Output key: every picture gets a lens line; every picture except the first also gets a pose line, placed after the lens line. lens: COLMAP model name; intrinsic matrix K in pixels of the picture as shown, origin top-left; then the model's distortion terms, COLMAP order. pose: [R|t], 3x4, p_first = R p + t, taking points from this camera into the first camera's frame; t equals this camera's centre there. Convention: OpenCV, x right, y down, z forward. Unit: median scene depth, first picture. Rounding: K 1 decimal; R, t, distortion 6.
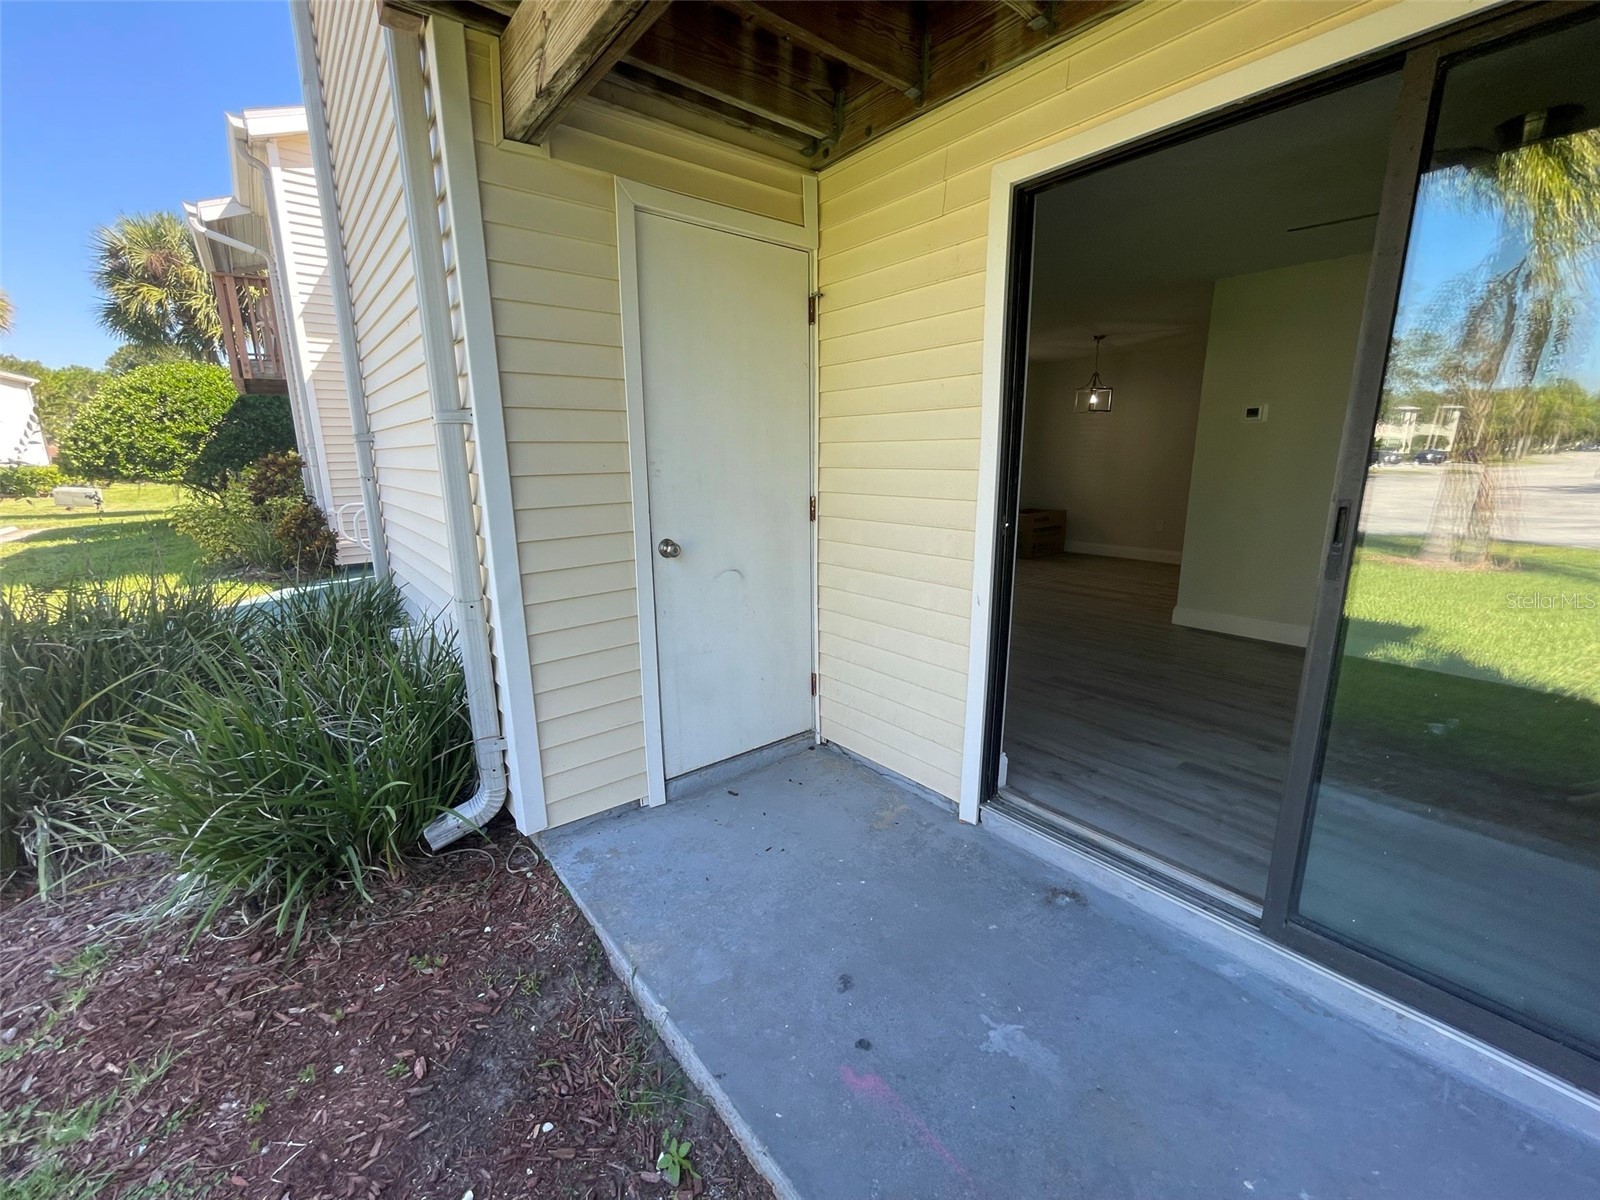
lens RADIAL K [[649.1, 0, 798.8], [0, 649.1, 604.5], [0, 0, 1]] dist [-0.003573, 0.000086]
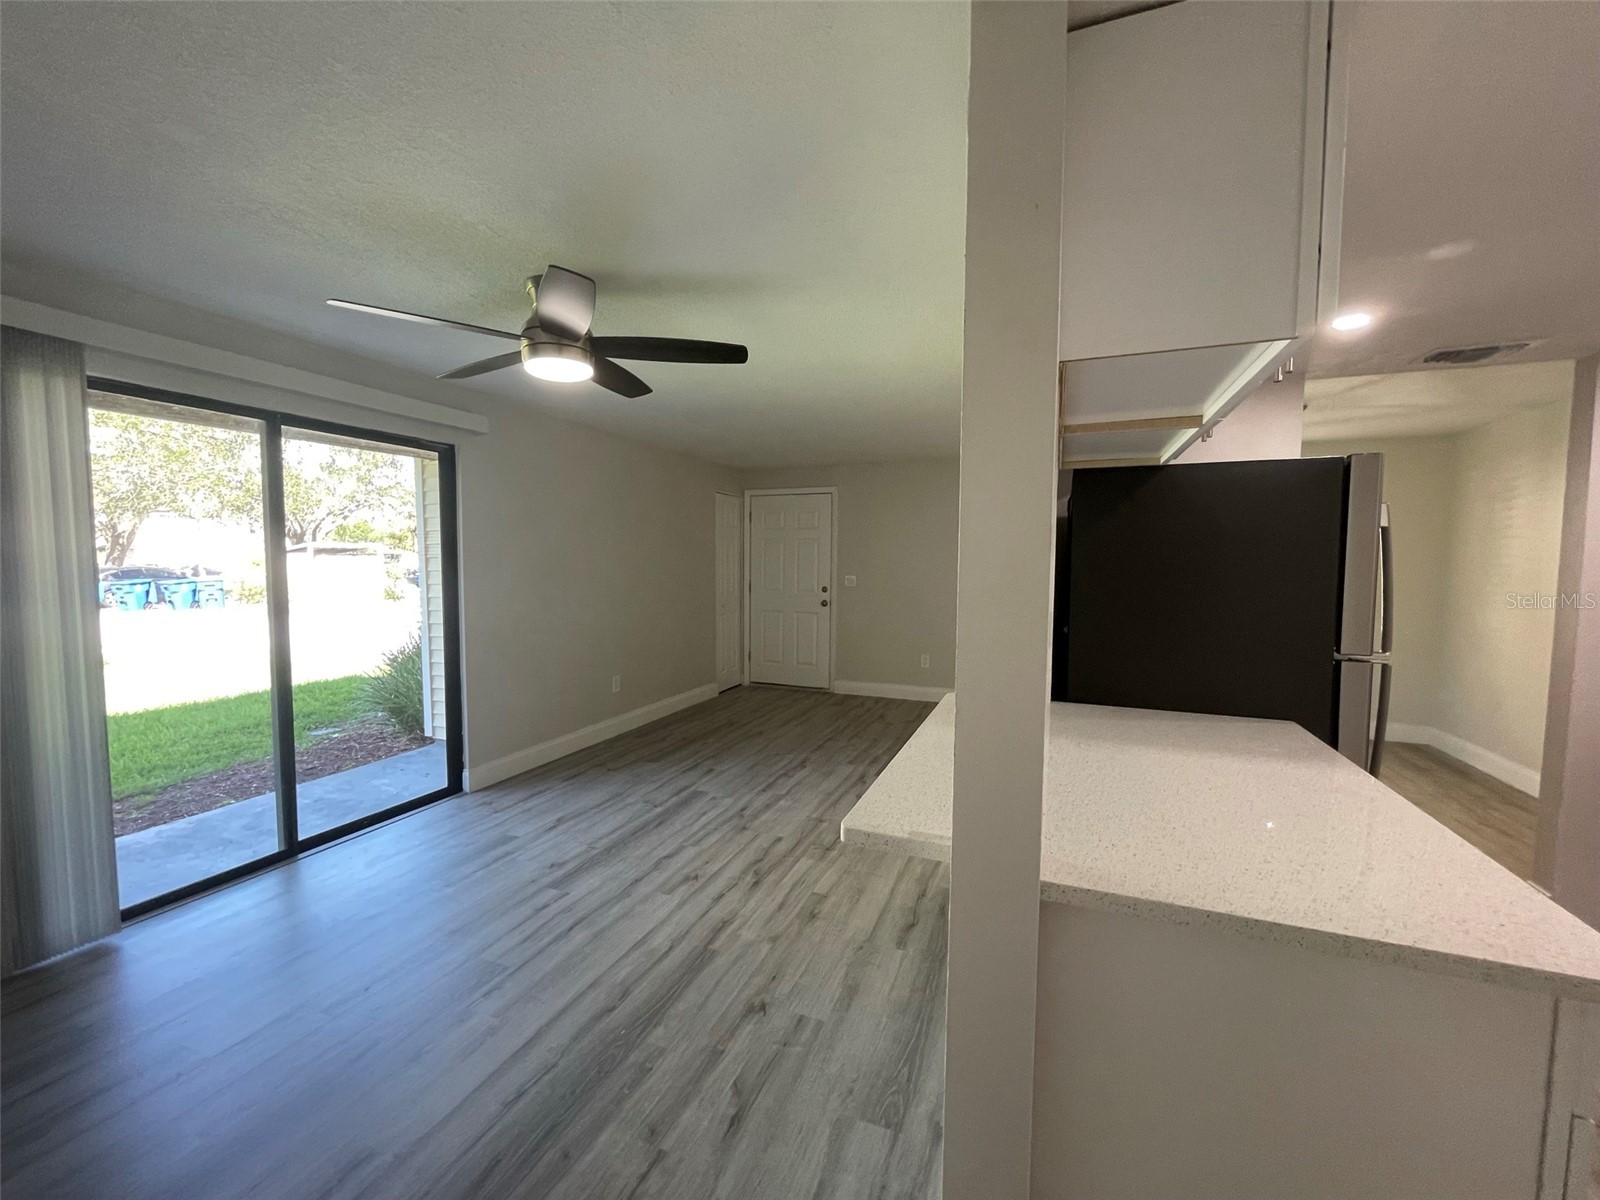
lens RADIAL K [[649.1, 0, 798.0], [0, 649.1, 599.2], [0, 0, 1]] dist [-0.003573, 0.000086]
pose [[0.488558, 0.062194, -0.870312, 2.479620], [-0.203988, 0.977956, -0.044624, -0.326601], [0.848351, 0.199334, 0.490475, 0.992525]]
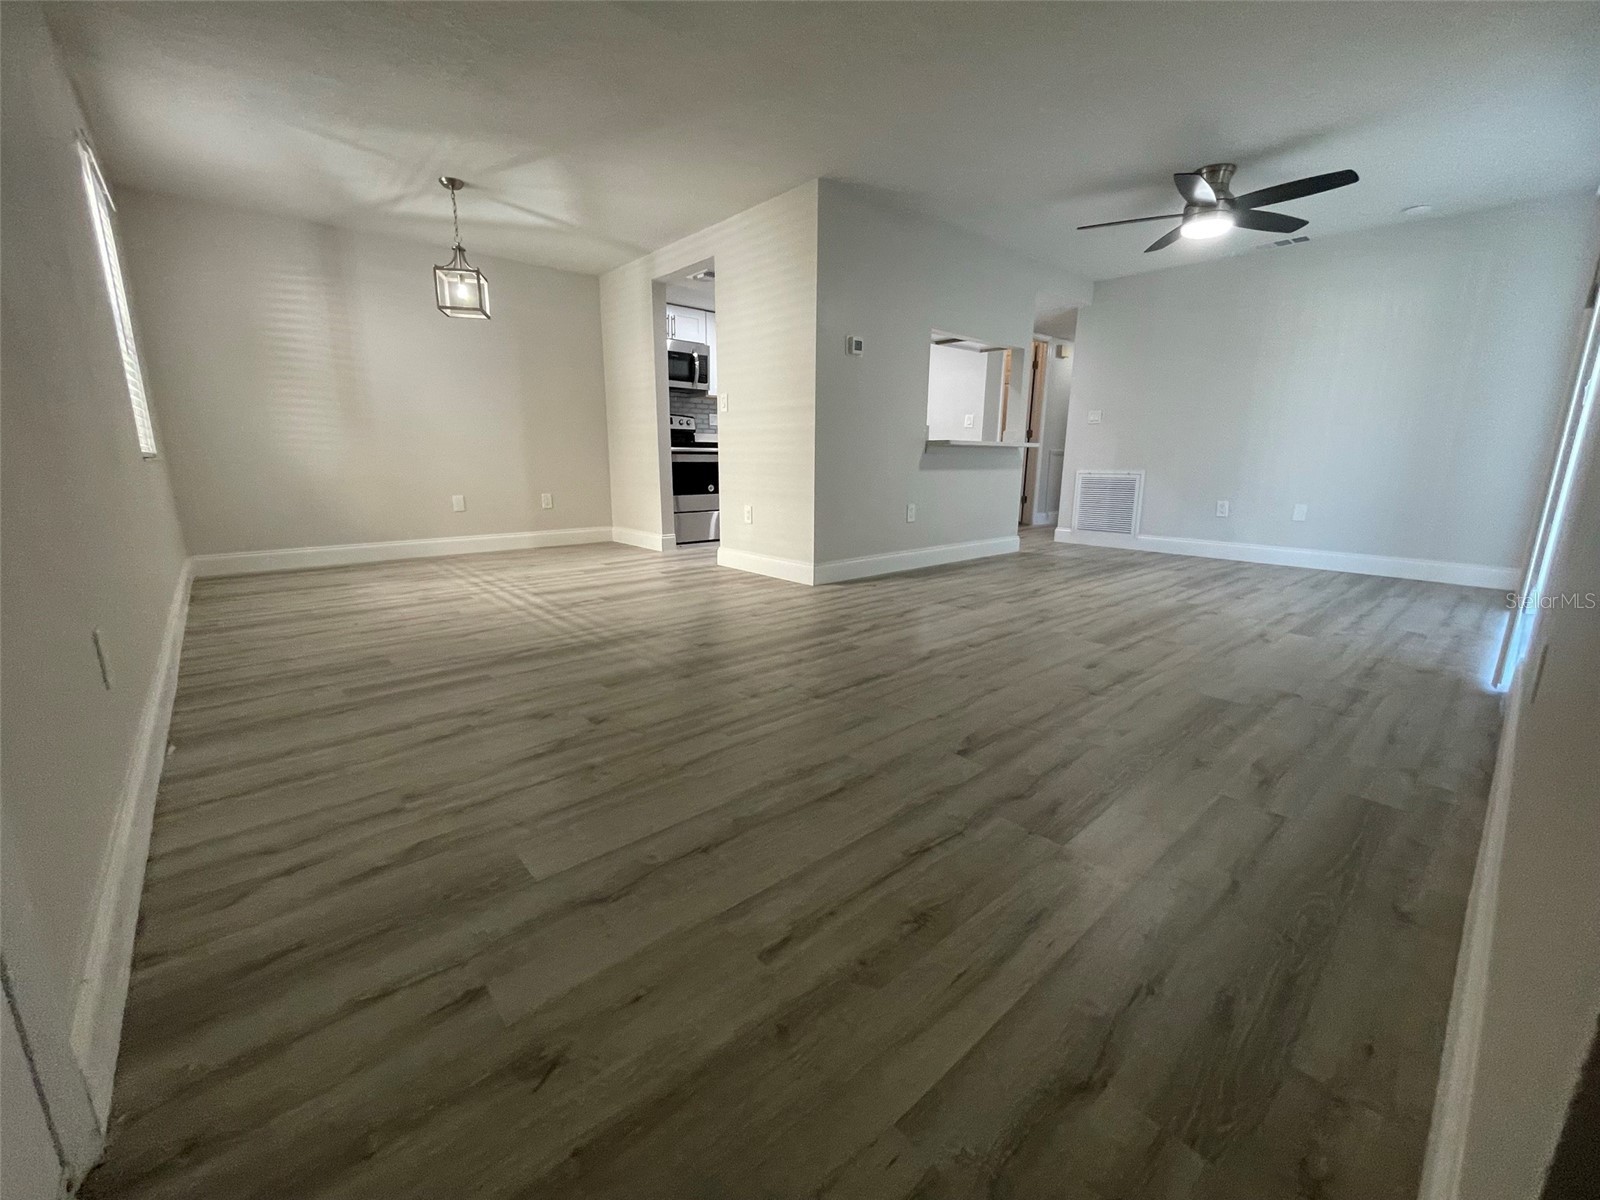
lens RADIAL K [[649.1, 0, 798.9], [0, 649.1, 599.5], [0, 0, 1]] dist [-0.003573, 0.000086]
pose [[-0.041278, -0.211154, 0.976581, -0.649278], [0.215659, 0.952492, 0.215061, -0.341479], [-0.975596, 0.219485, 0.006221, 2.417581]]
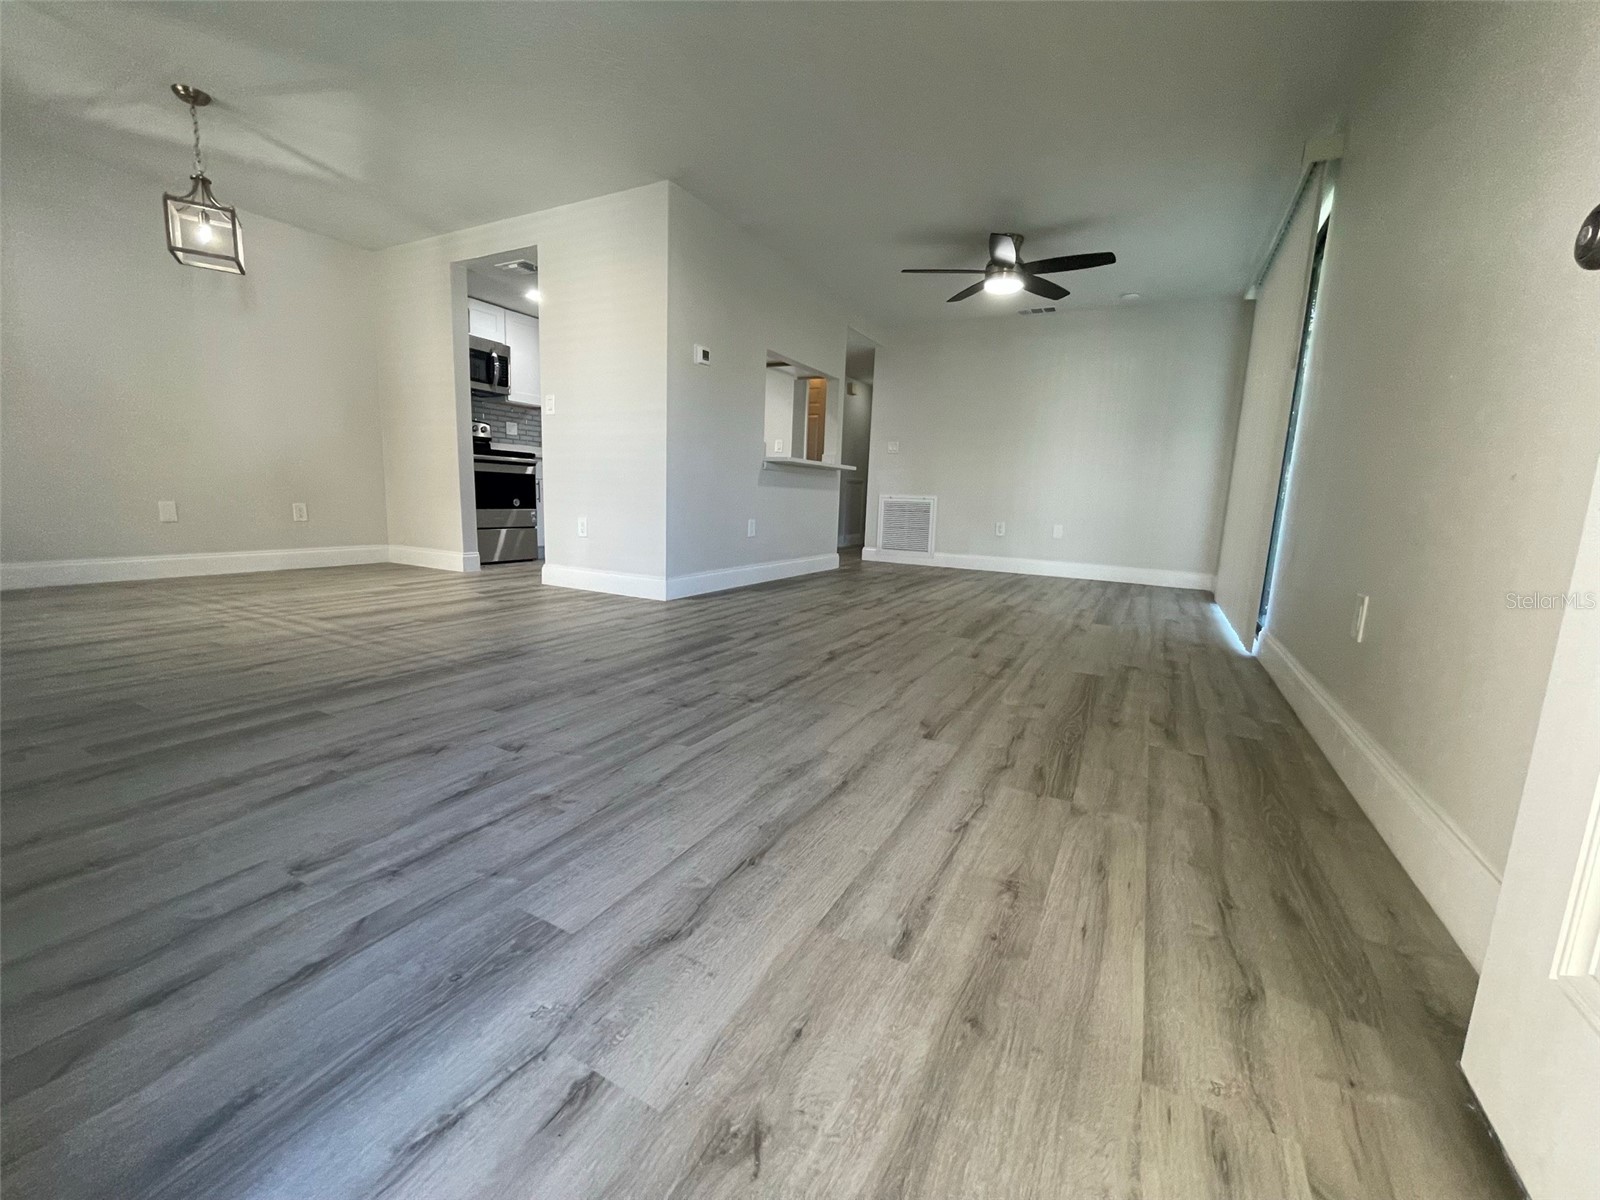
lens RADIAL K [[649.1, 0, 800.0], [0, 649.1, 598.5], [0, 0, 1]] dist [-0.003573, 0.000086]
pose [[-0.385512, -0.155443, 0.909515, -0.553072], [0.170286, 0.956790, 0.235701, -0.327042], [-0.906853, 0.245743, -0.342385, 2.676139]]
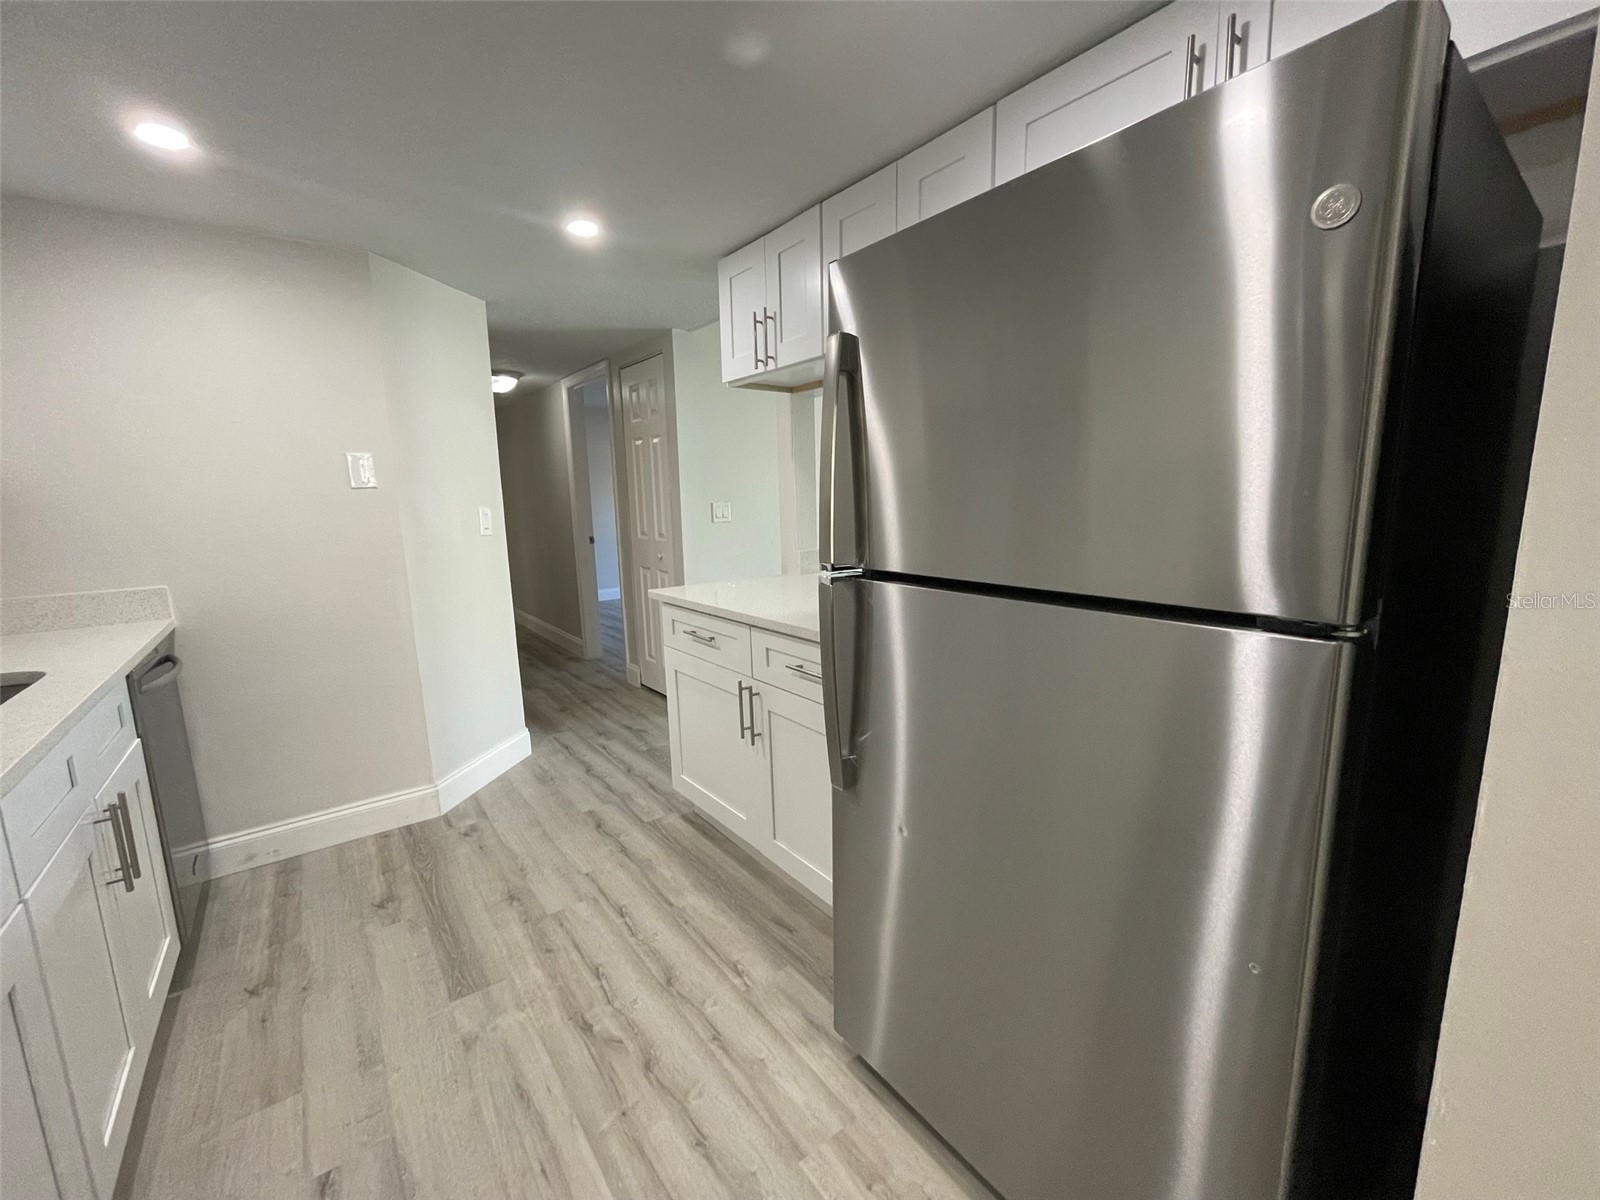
lens RADIAL K [[649.1, 0, 799.5], [0, 649.1, 600.5], [0, 0, 1]] dist [-0.003573, 0.000086]
pose [[-0.999271, 0.022015, 0.031182, 2.096047], [0.032167, 0.925464, 0.377467, -0.671104], [-0.020548, 0.378195, -0.925498, 2.765487]]
